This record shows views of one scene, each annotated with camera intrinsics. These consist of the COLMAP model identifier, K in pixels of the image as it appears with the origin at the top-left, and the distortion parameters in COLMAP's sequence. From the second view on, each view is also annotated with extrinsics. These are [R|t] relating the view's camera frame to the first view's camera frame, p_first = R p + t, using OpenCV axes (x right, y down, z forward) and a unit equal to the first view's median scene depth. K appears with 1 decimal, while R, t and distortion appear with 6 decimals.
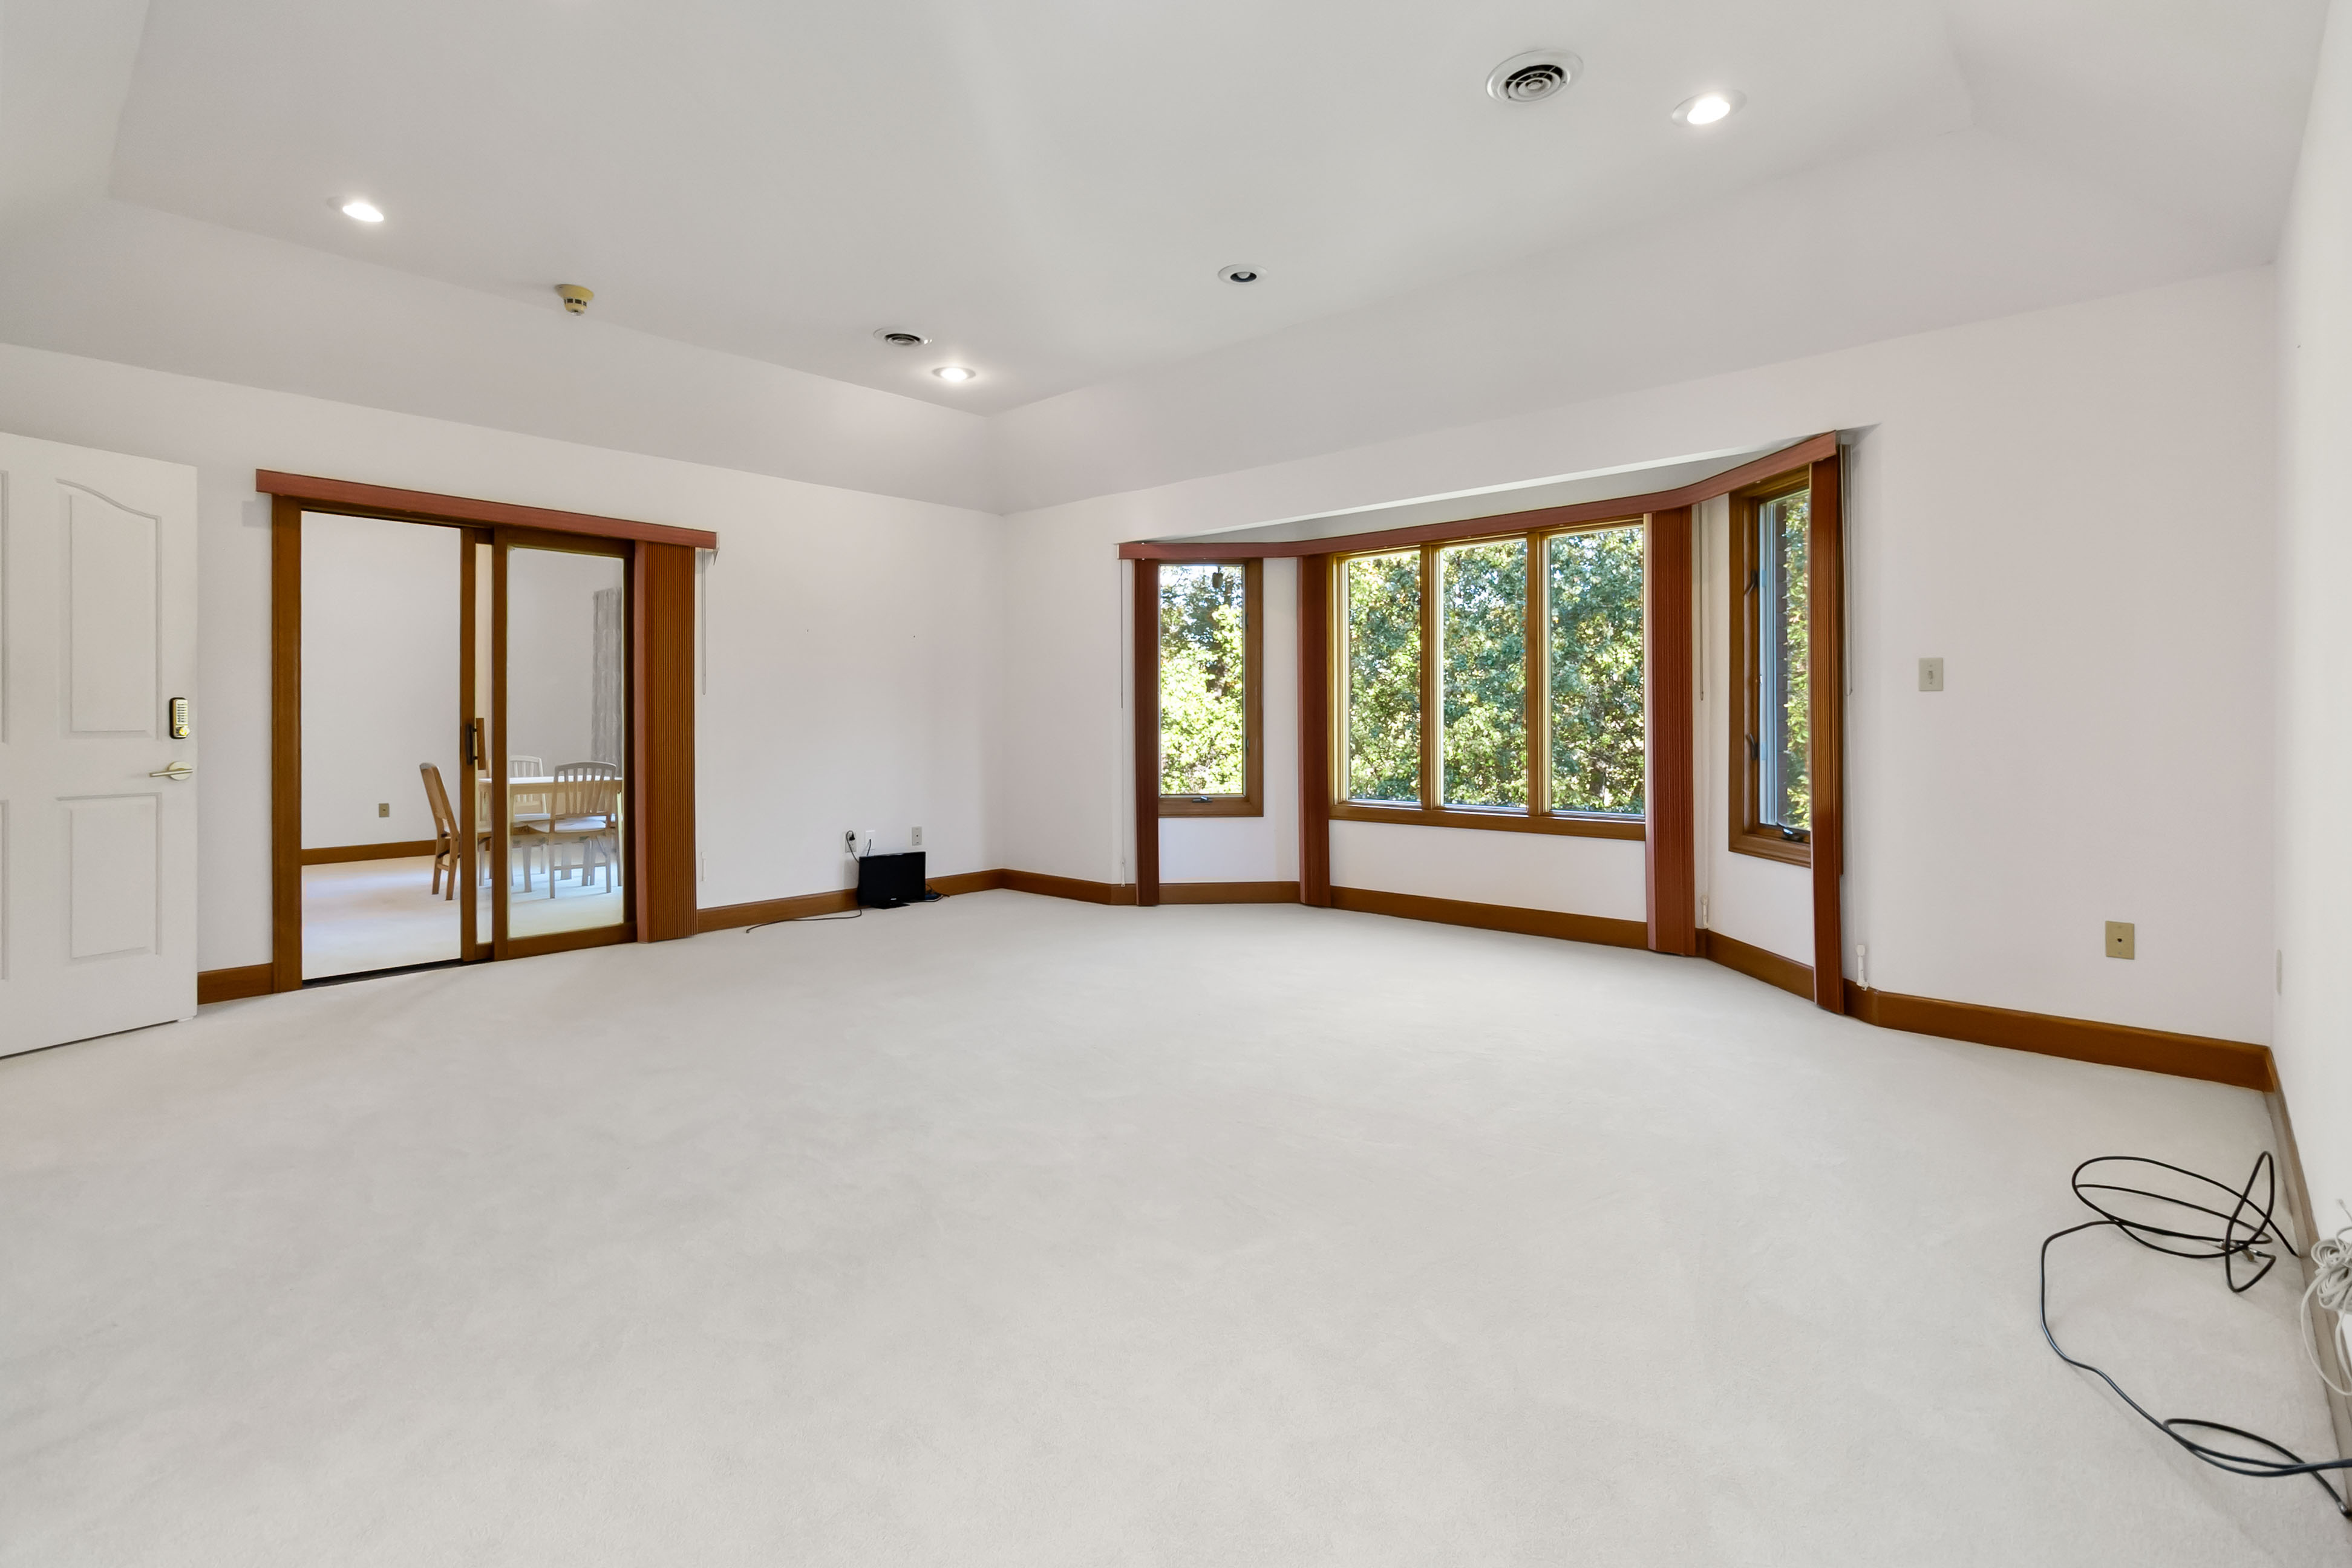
lens RADIAL K [[1098.7, 0, 1189.1], [0, 1098.7, 717.4], [0, 0, 1]] dist [0.001093, 0.000882]
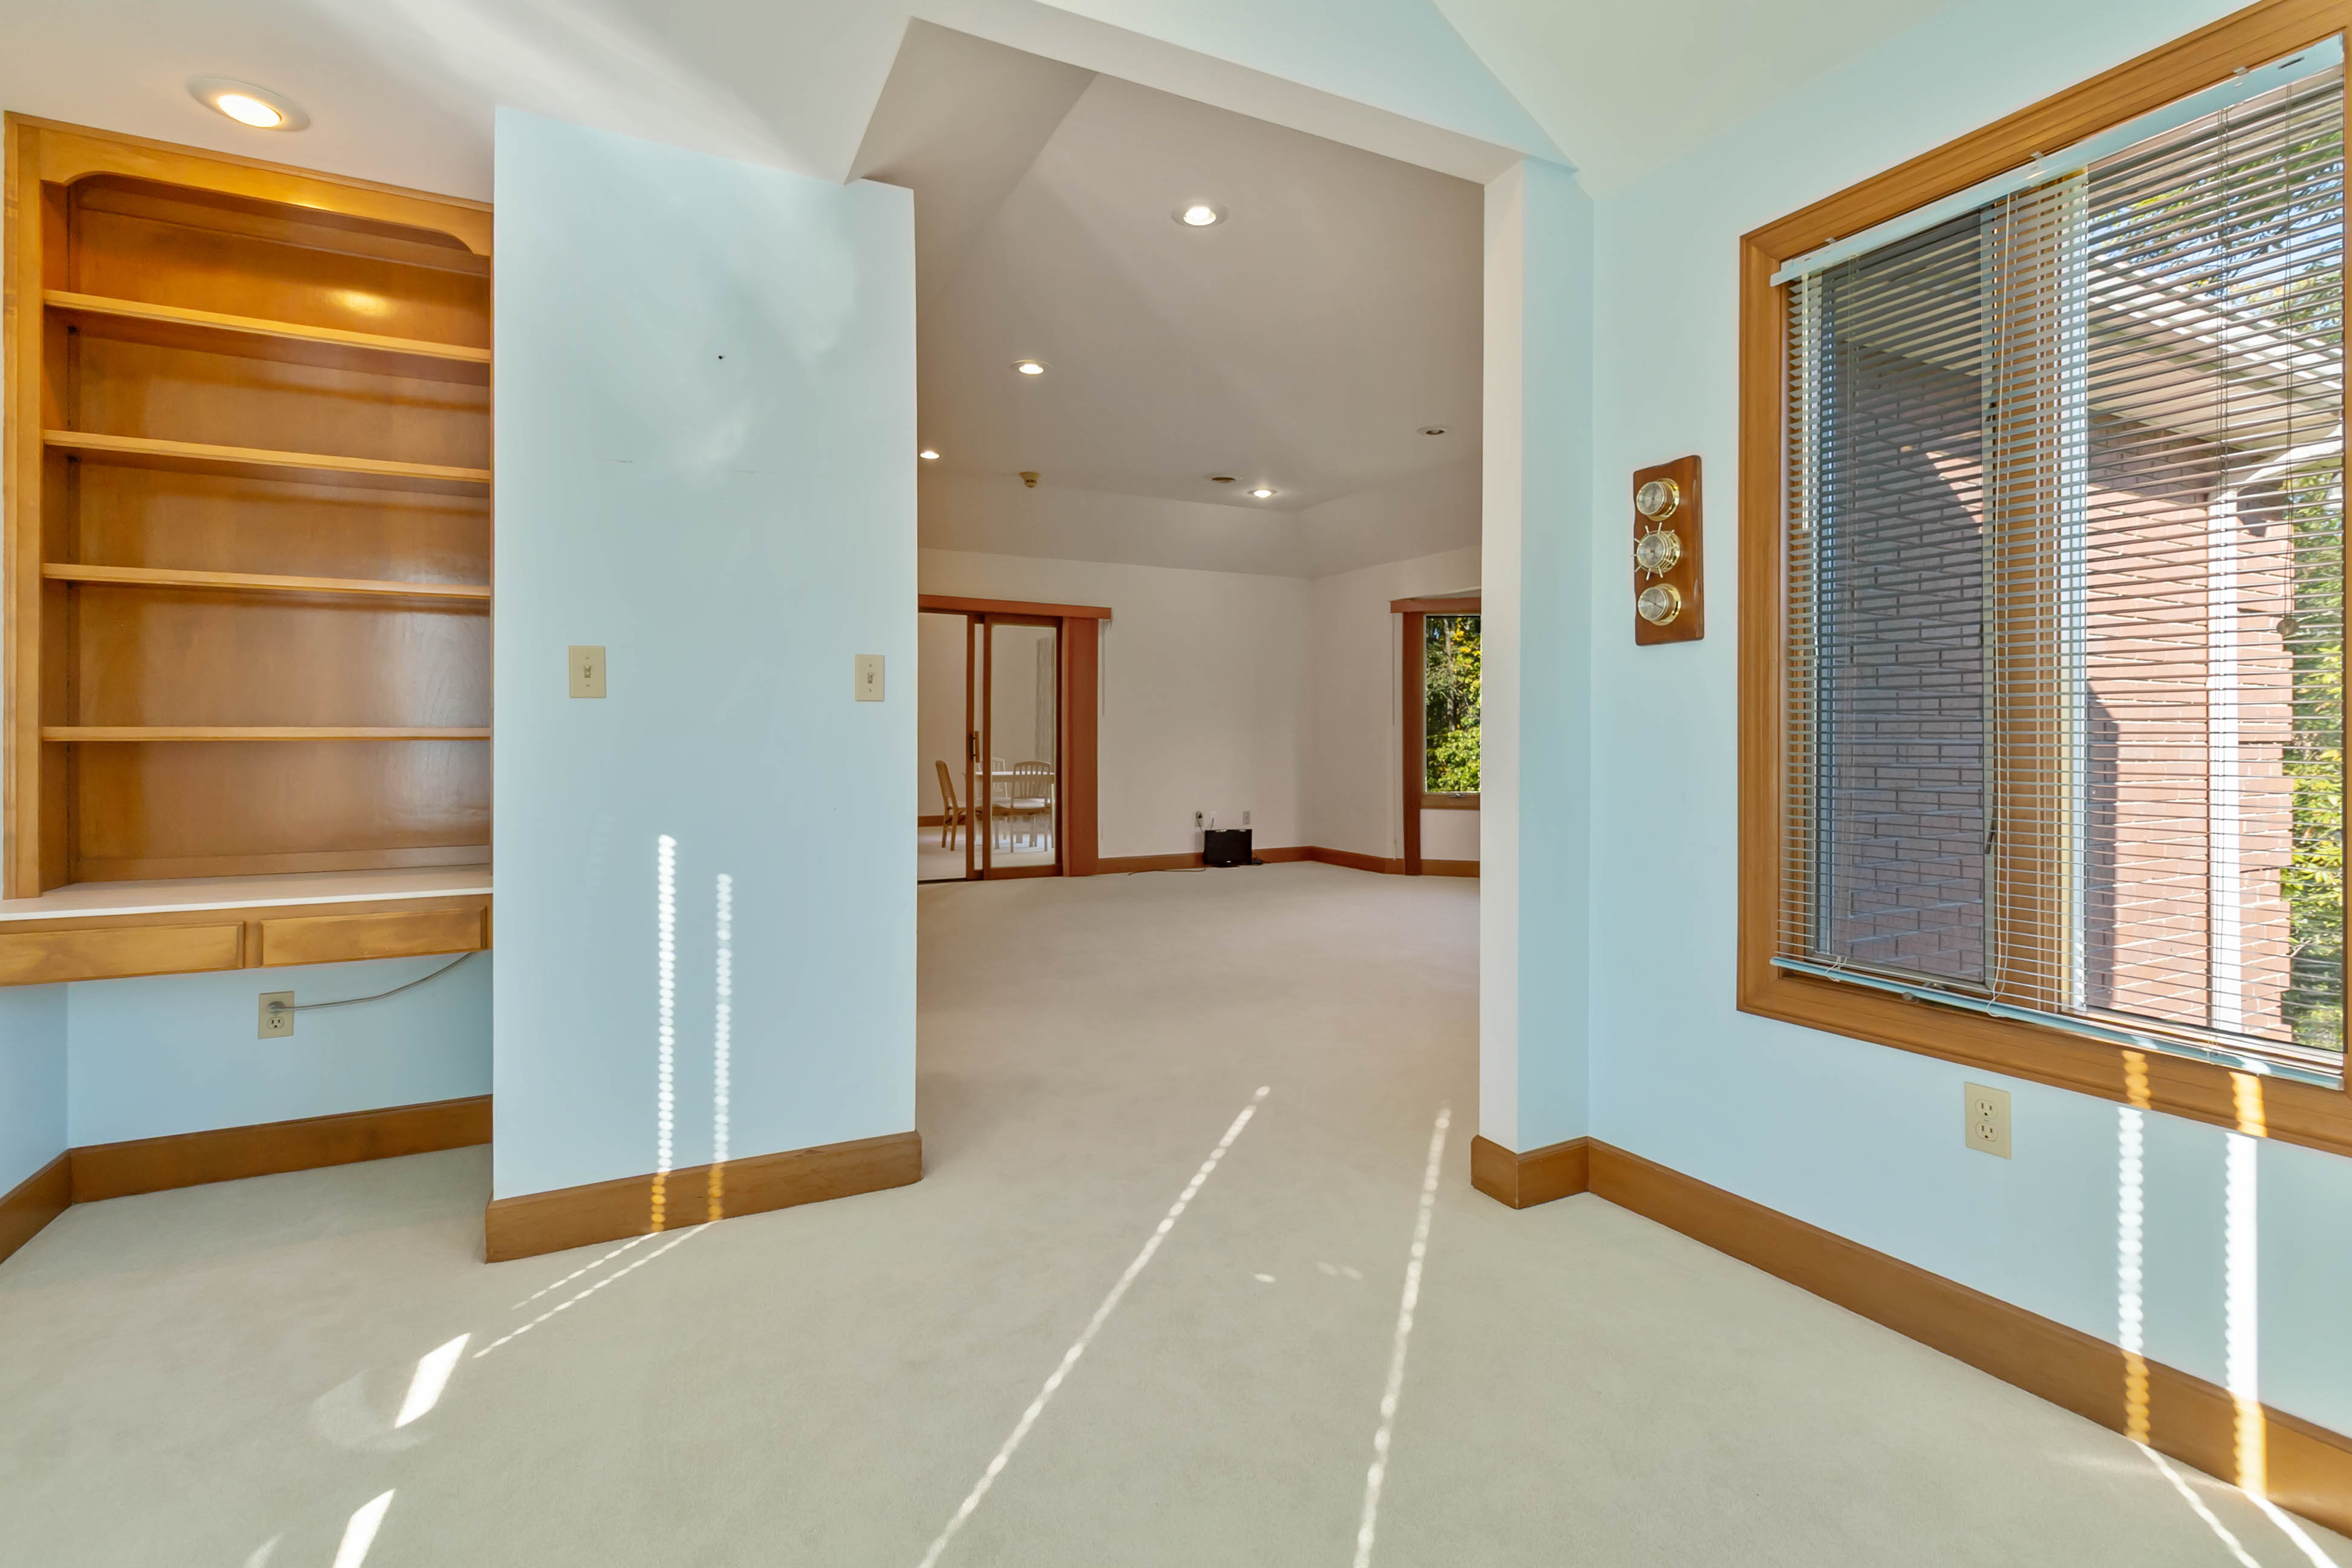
lens RADIAL K [[1098.7, 0, 1178.4], [0, 1098.7, 727.1], [0, 0, 1]] dist [0.001093, 0.000882]
pose [[0.934289, 0.002706, -0.356506, 0.171290], [-0.004601, 0.999979, -0.004468, 0.000898], [0.356487, 0.005815, 0.934282, -0.331707]]
